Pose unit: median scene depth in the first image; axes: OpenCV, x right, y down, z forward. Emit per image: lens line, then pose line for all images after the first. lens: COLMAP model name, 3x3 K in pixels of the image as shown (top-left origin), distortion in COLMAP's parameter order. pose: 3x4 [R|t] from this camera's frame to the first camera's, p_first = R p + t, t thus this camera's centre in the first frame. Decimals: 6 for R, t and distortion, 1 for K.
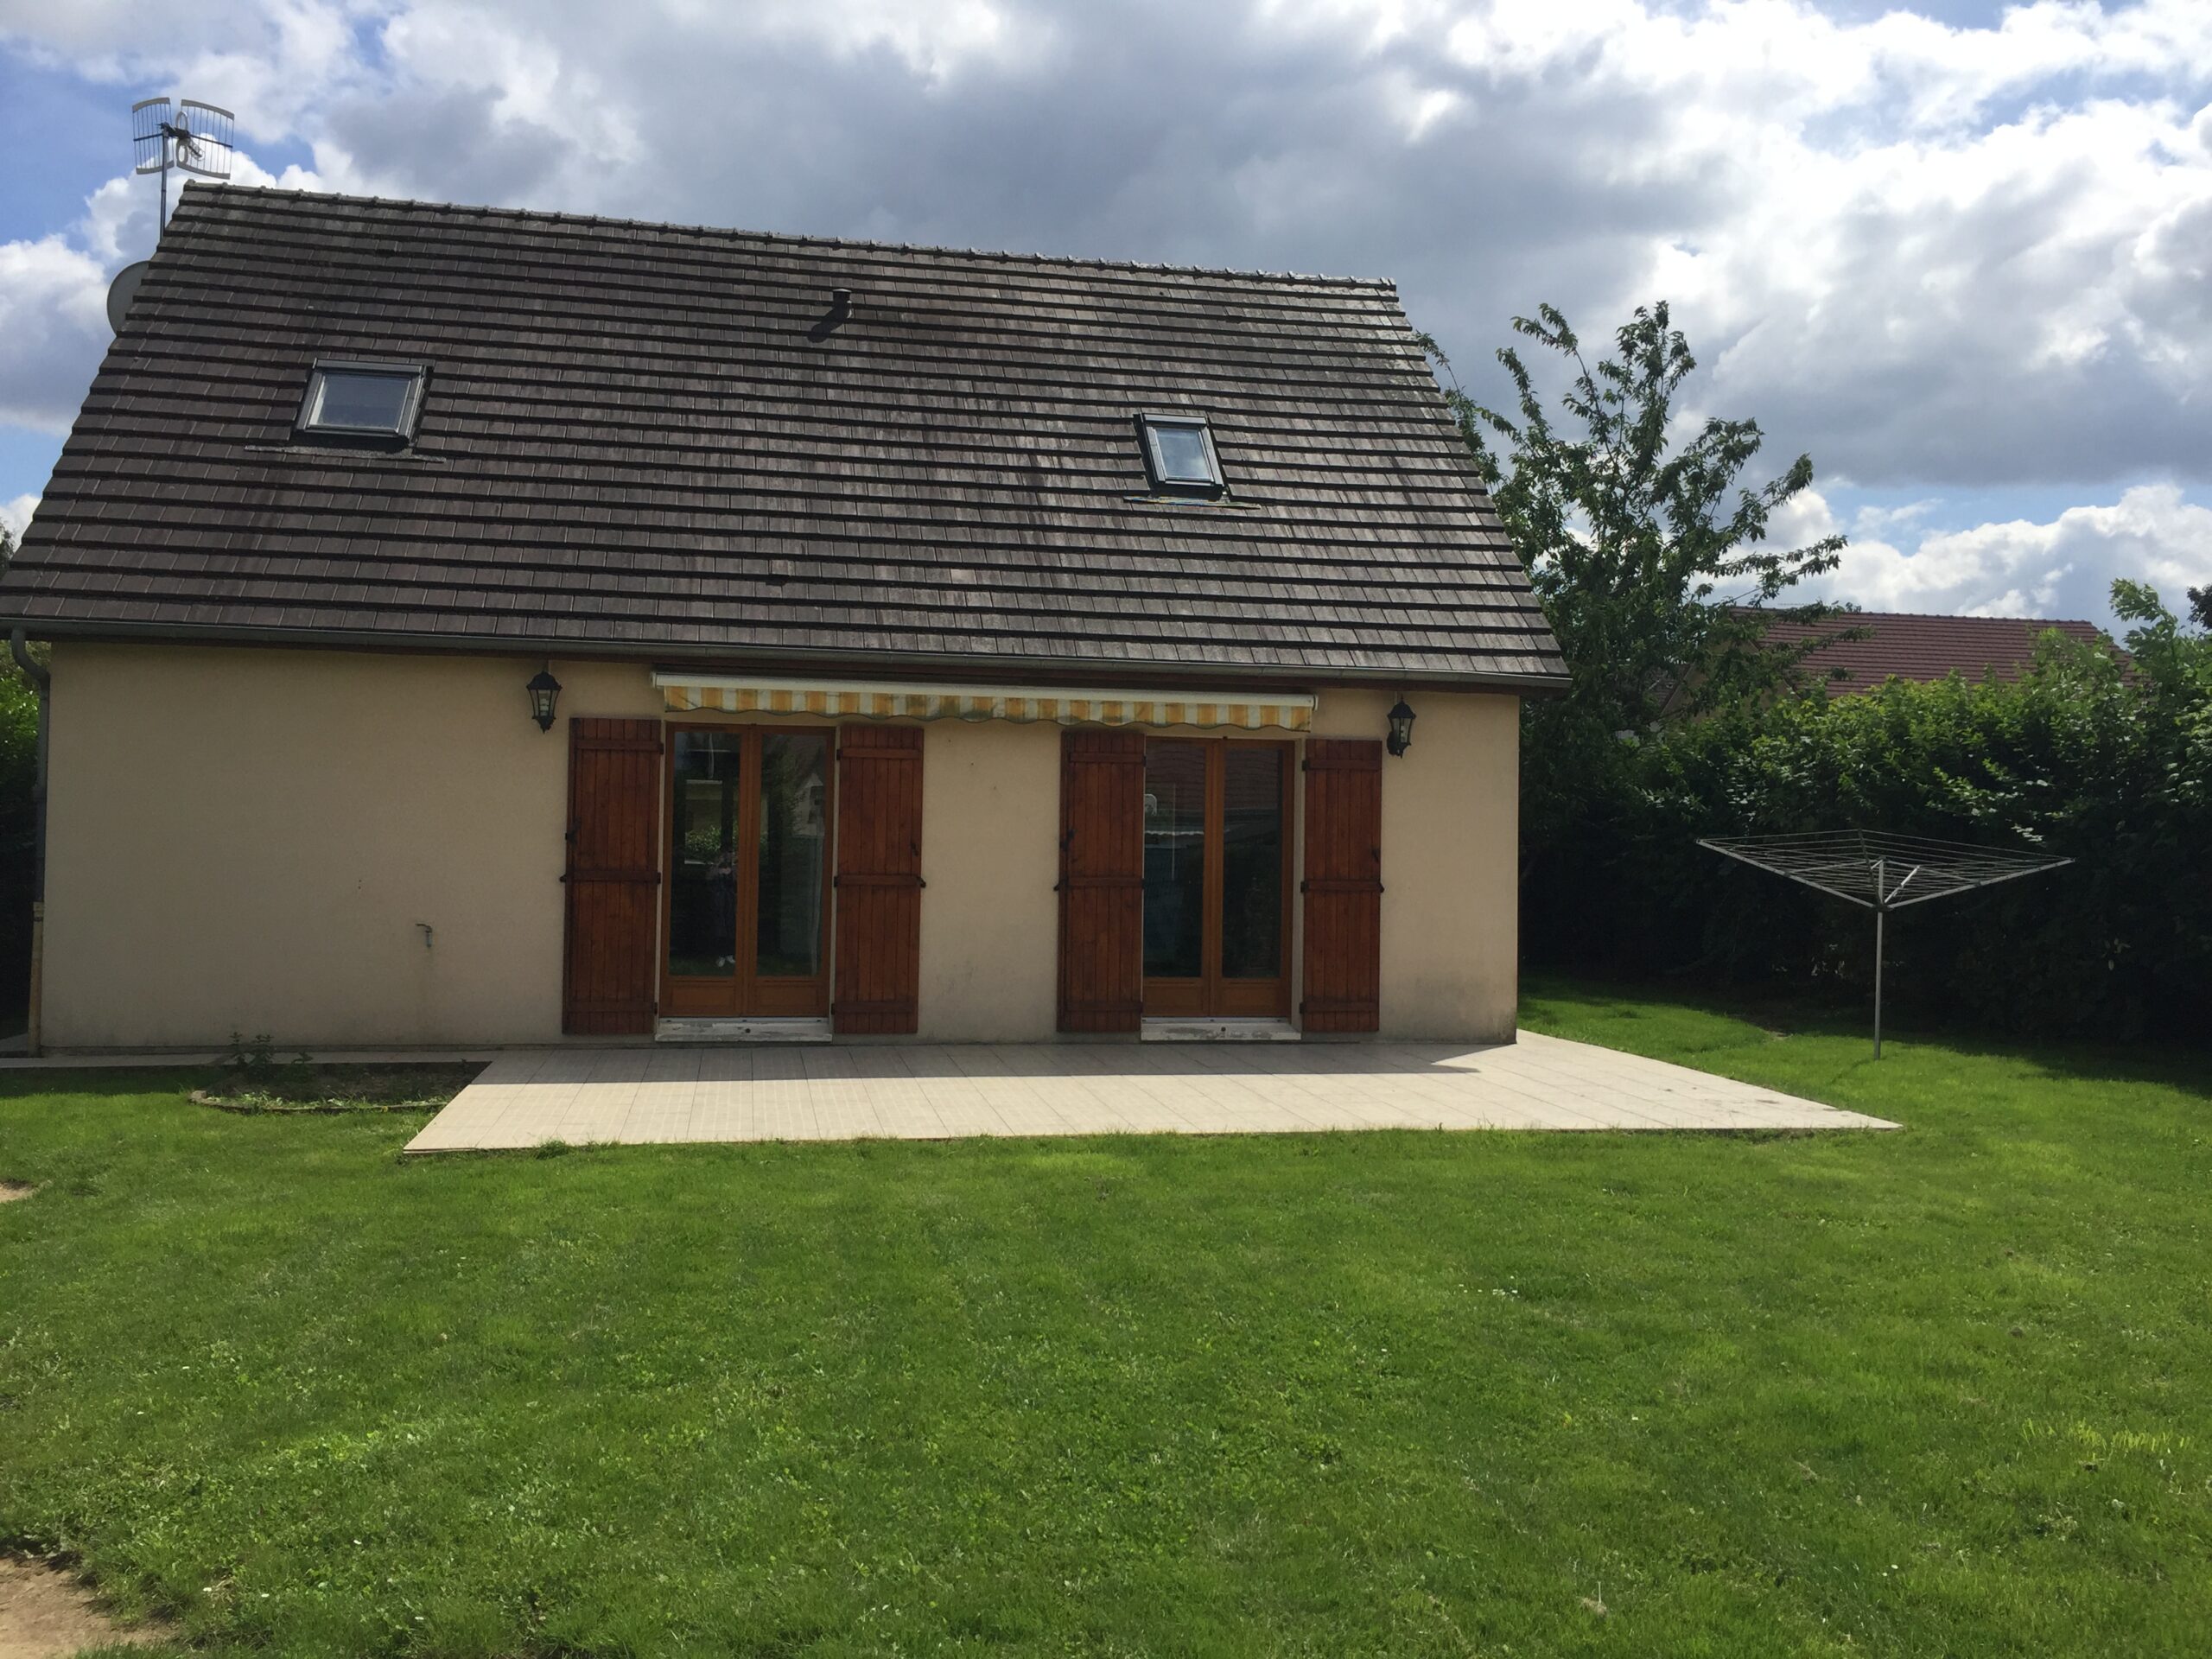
lens RADIAL K [[1886.2, 0, 1108.3], [0, 1886.2, 828.3], [0, 0, 1]] dist [0.011500, 0.000798]
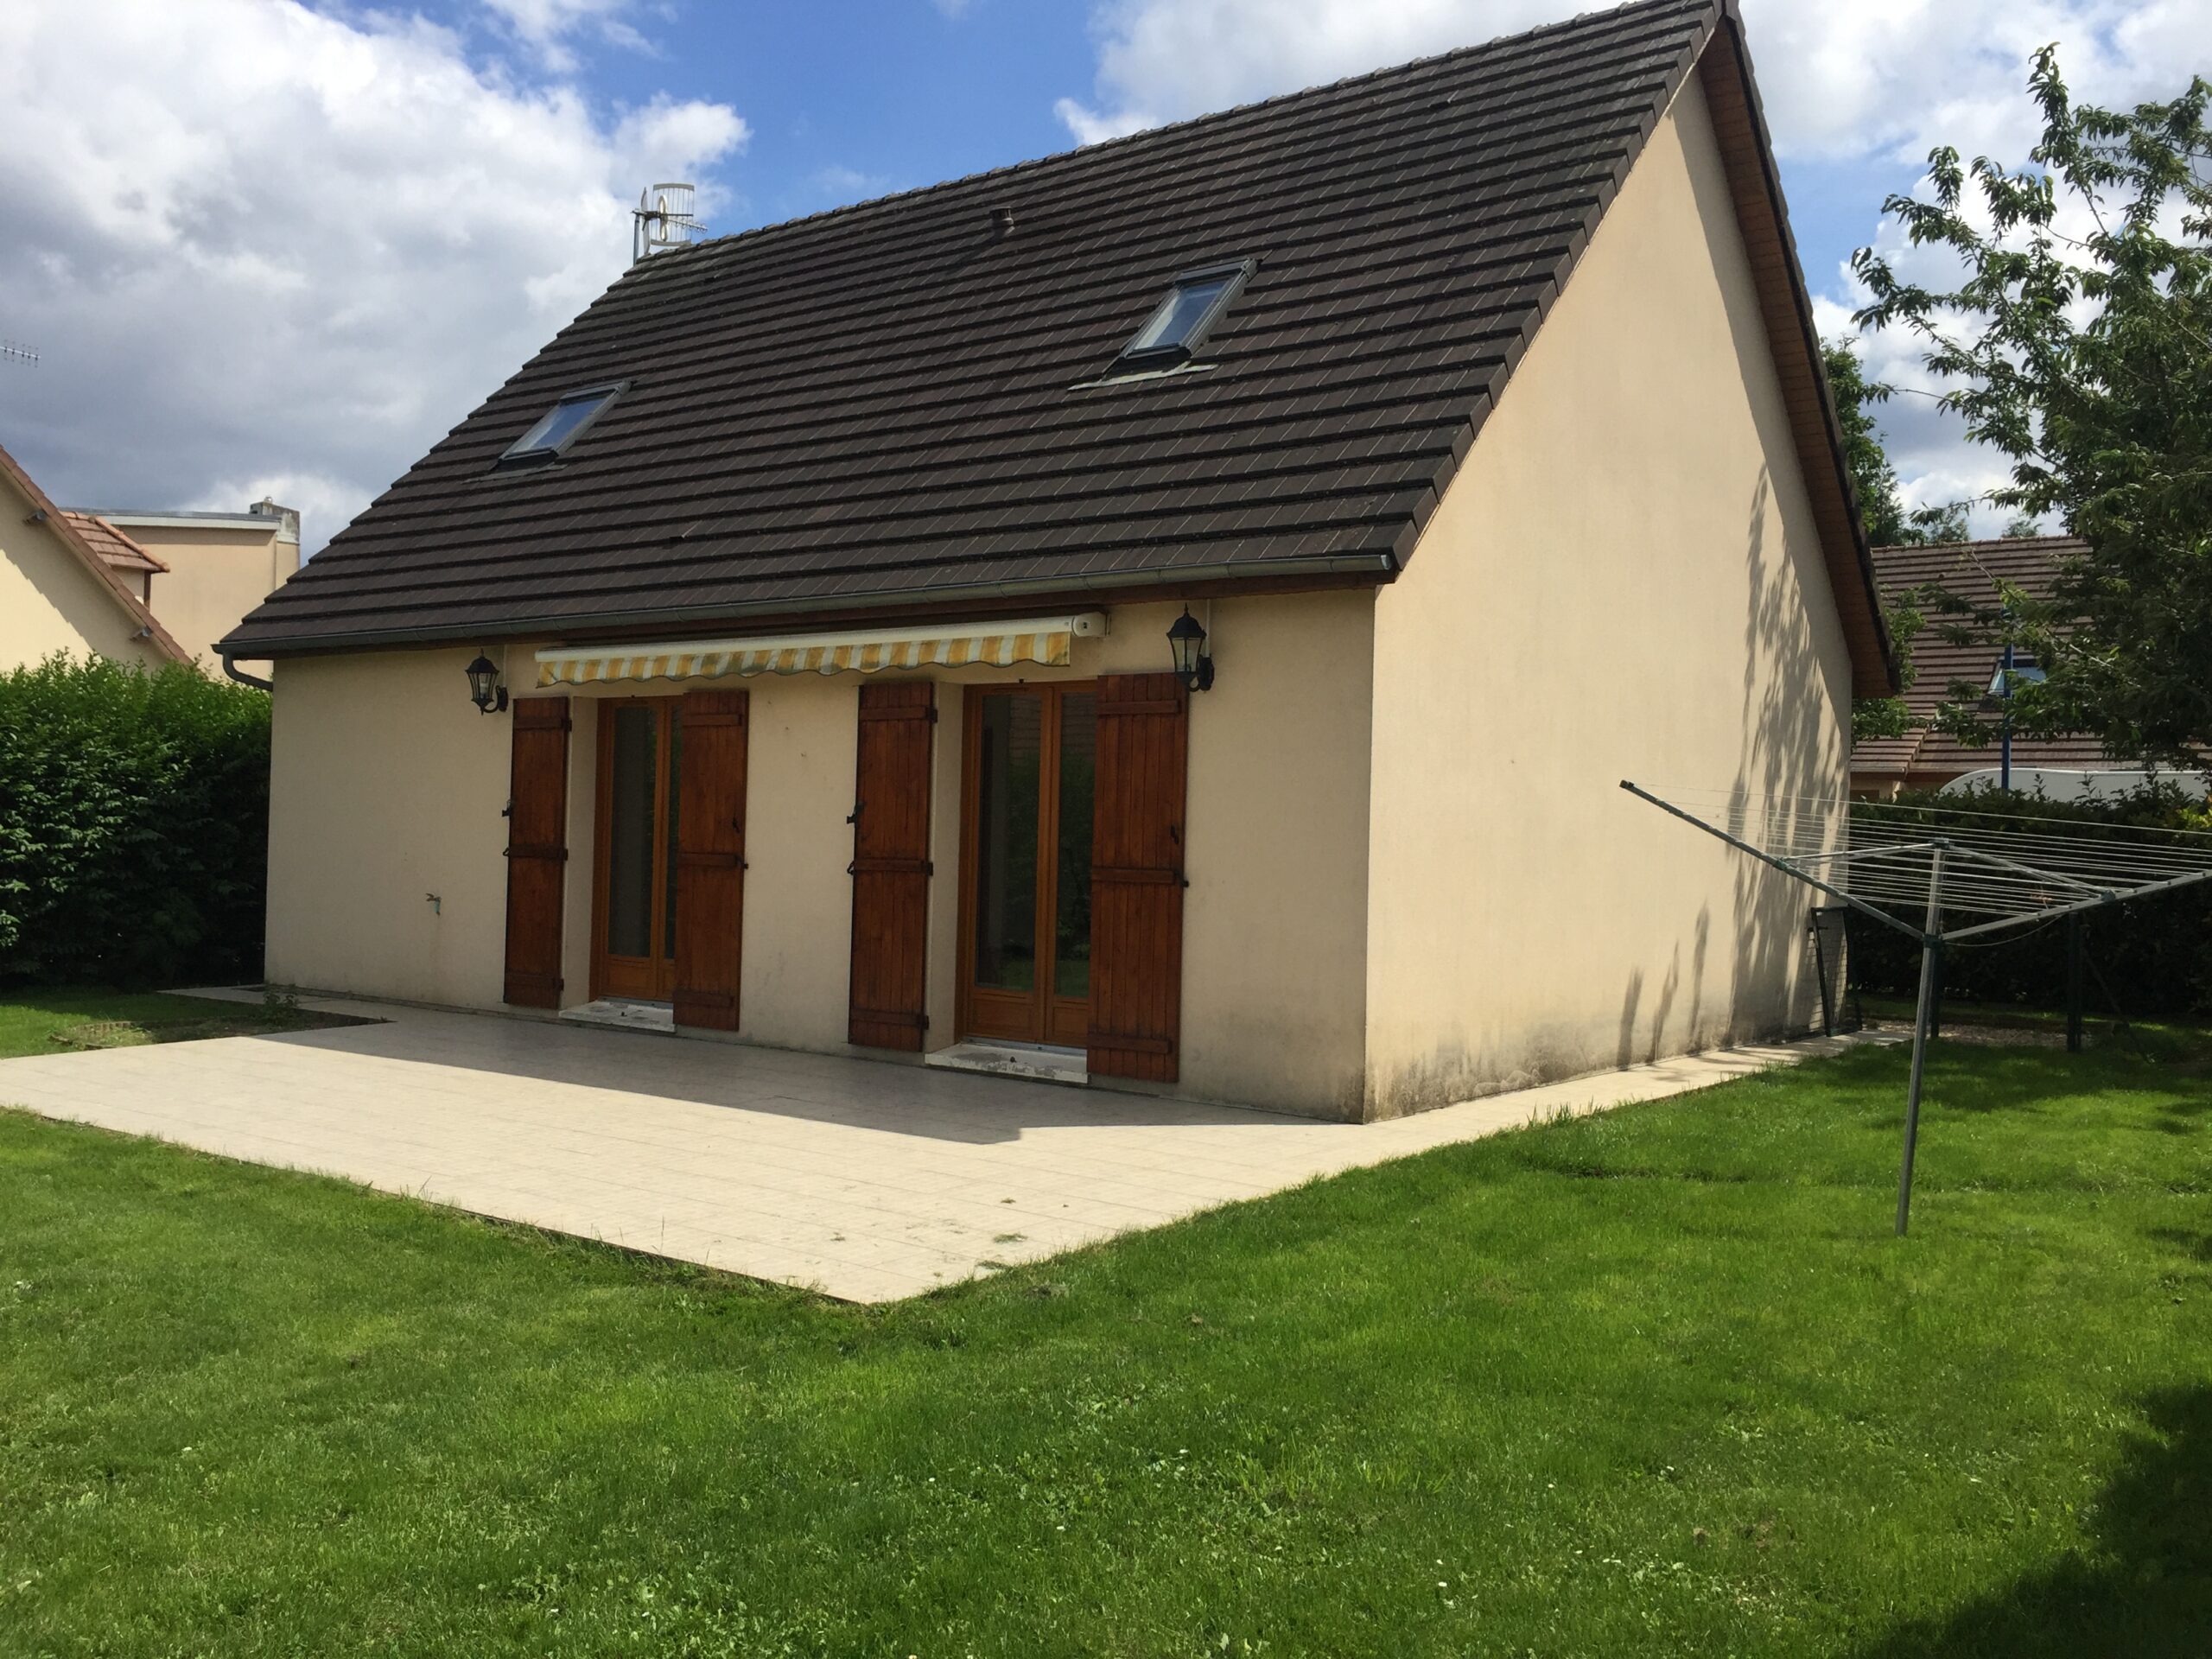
lens RADIAL K [[1886.2, 0, 1107.2], [0, 1886.2, 831.7], [0, 0, 1]] dist [0.011500, 0.000798]
pose [[0.678574, 0.000115, -0.734532, 0.662890], [-0.002105, 0.999996, -0.001788, 0.015224], [0.734529, 0.002760, 0.678571, 0.515427]]
